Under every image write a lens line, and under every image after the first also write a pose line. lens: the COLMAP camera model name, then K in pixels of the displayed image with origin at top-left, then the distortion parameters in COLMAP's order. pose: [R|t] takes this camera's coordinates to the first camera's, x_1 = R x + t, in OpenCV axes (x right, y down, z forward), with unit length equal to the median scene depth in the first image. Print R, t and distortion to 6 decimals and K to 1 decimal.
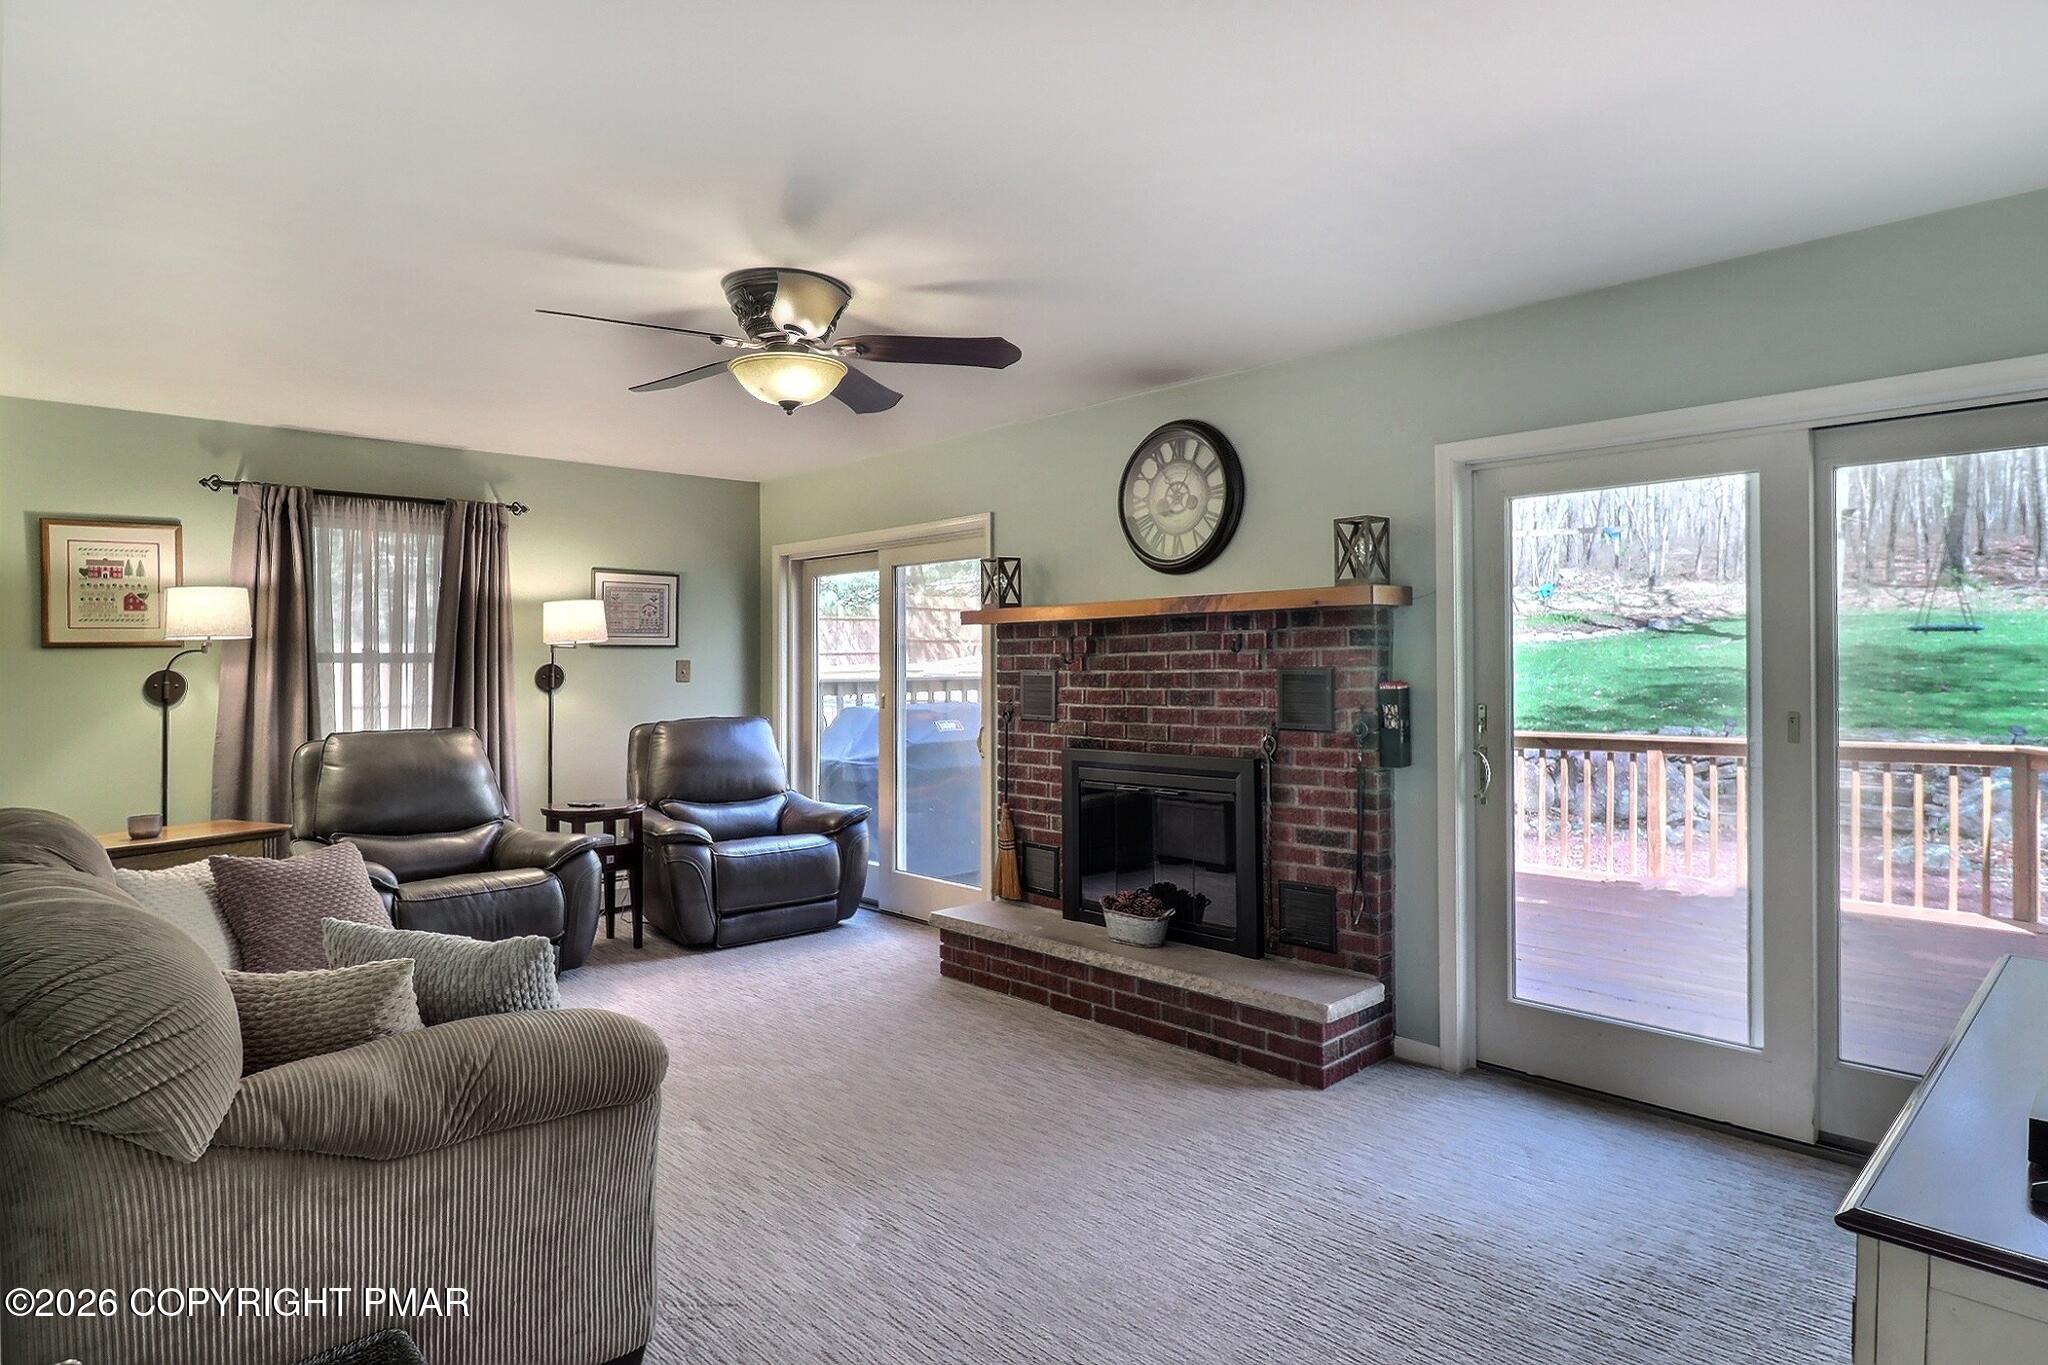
lens RADIAL K [[1136.7, 0, 1034.4], [0, 1136.7, 630.0], [0, 0, 1]] dist [0.002908, -0.001316]
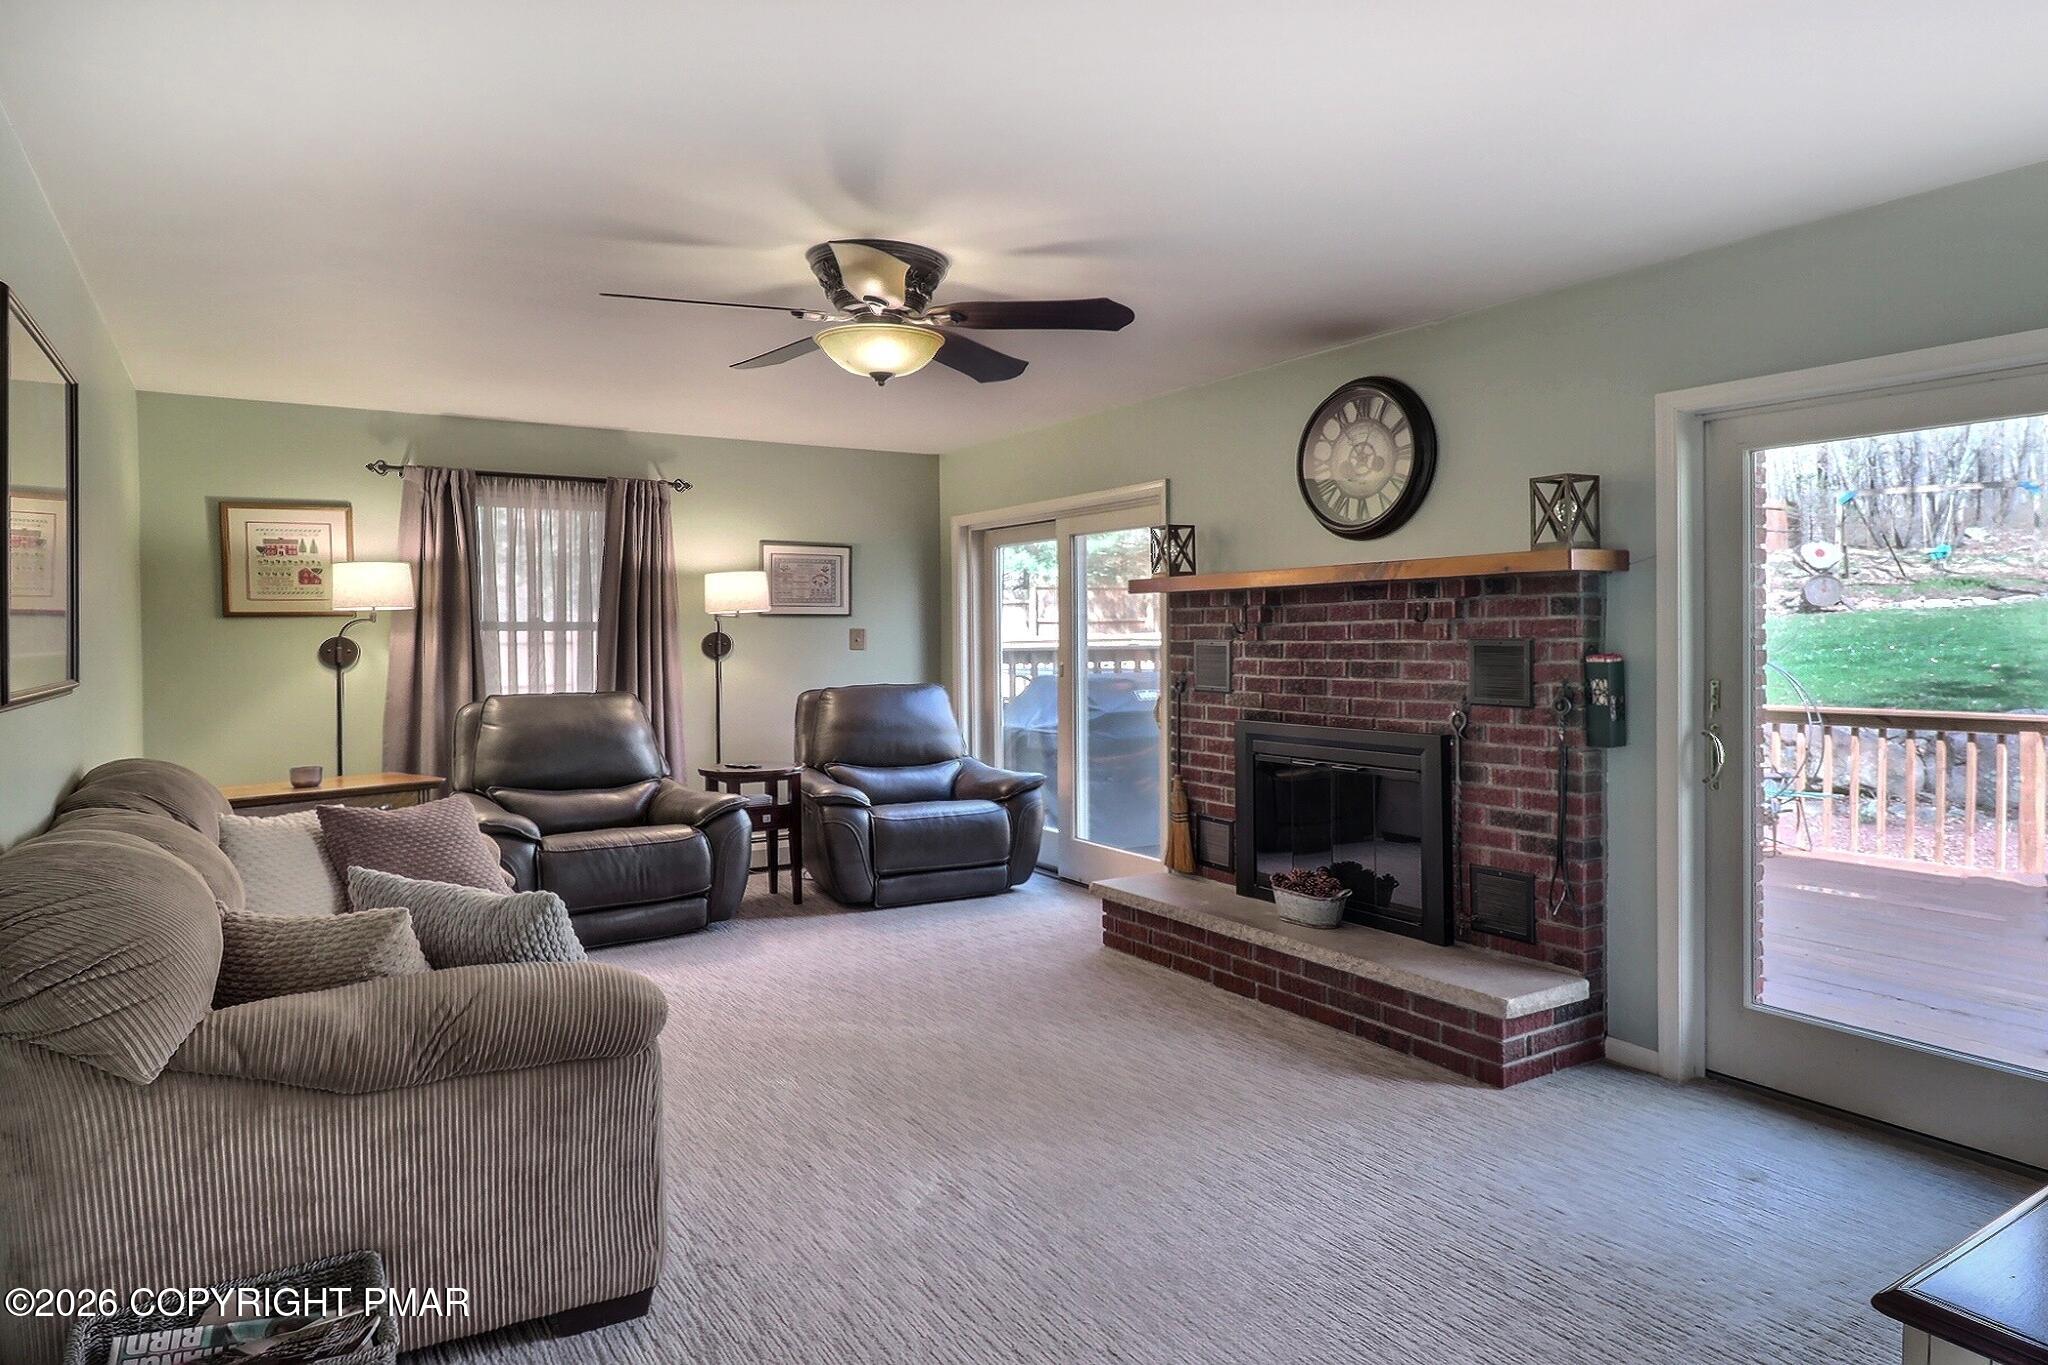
lens RADIAL K [[1141.9, 0, 1000.8], [0, 1141.9, 621.9], [0, 0, 1]] dist [0.003669, -0.002552]
pose [[0.982620, 0.001243, -0.185622, 0.009396], [0.002447, 0.999804, 0.019651, 0.000015], [0.185610, -0.019763, 0.982425, 0.002544]]
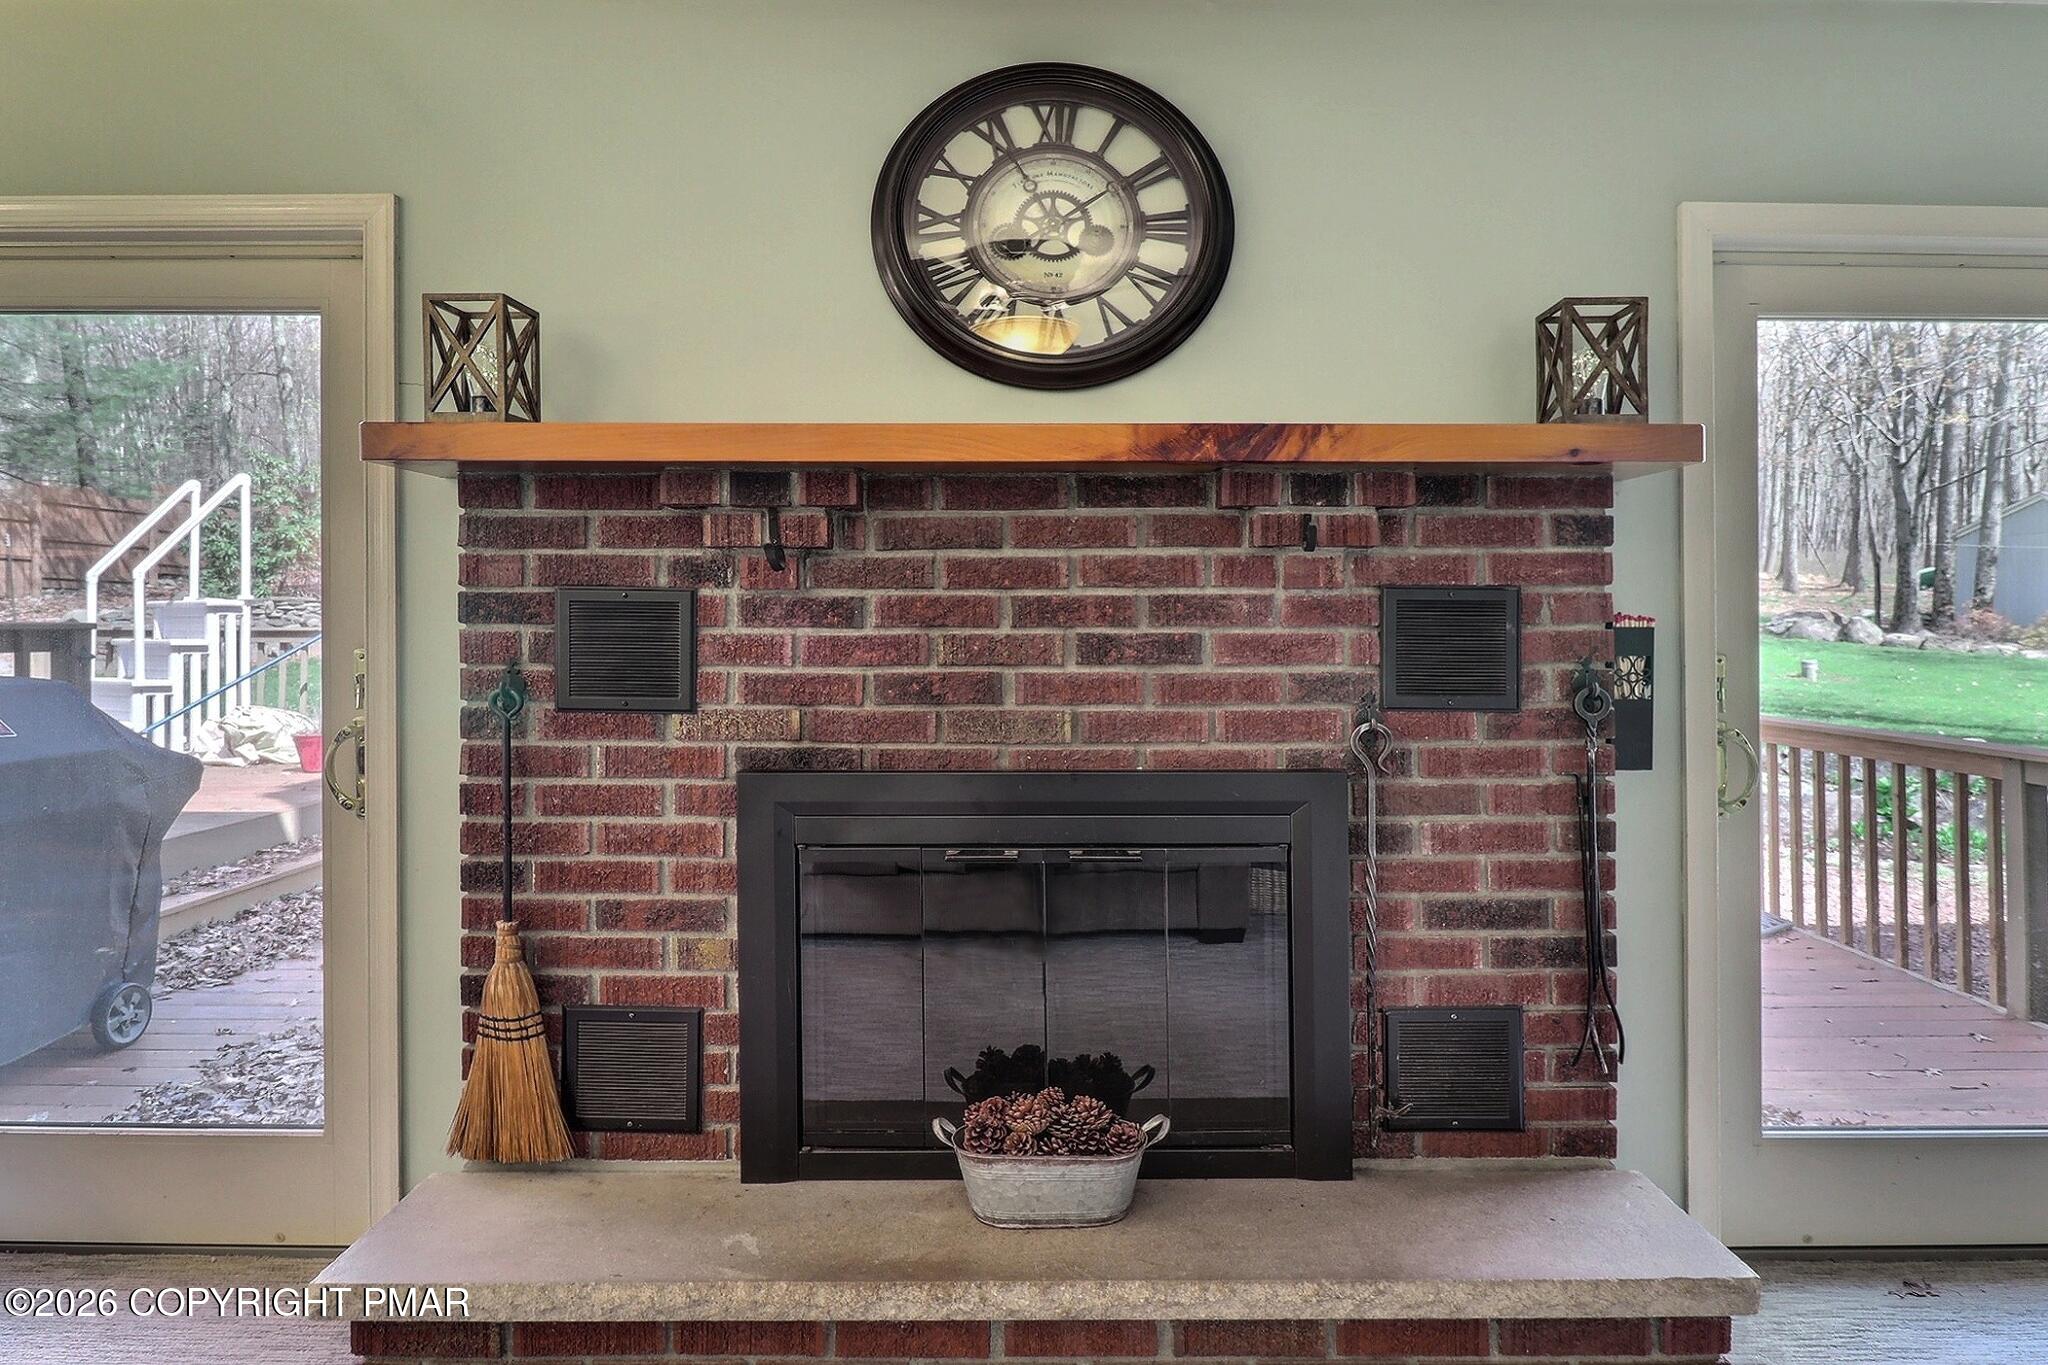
lens RADIAL K [[1214.3, 0, 1067.9], [0, 1214.3, 628.6], [0, 0, 1]] dist [0.002948, -0.002362]
pose [[0.660242, 0.014927, 0.750905, -0.300487], [-0.034295, 0.999359, 0.010288, 0.054949], [-0.750270, -0.032545, 0.660331, 0.804538]]
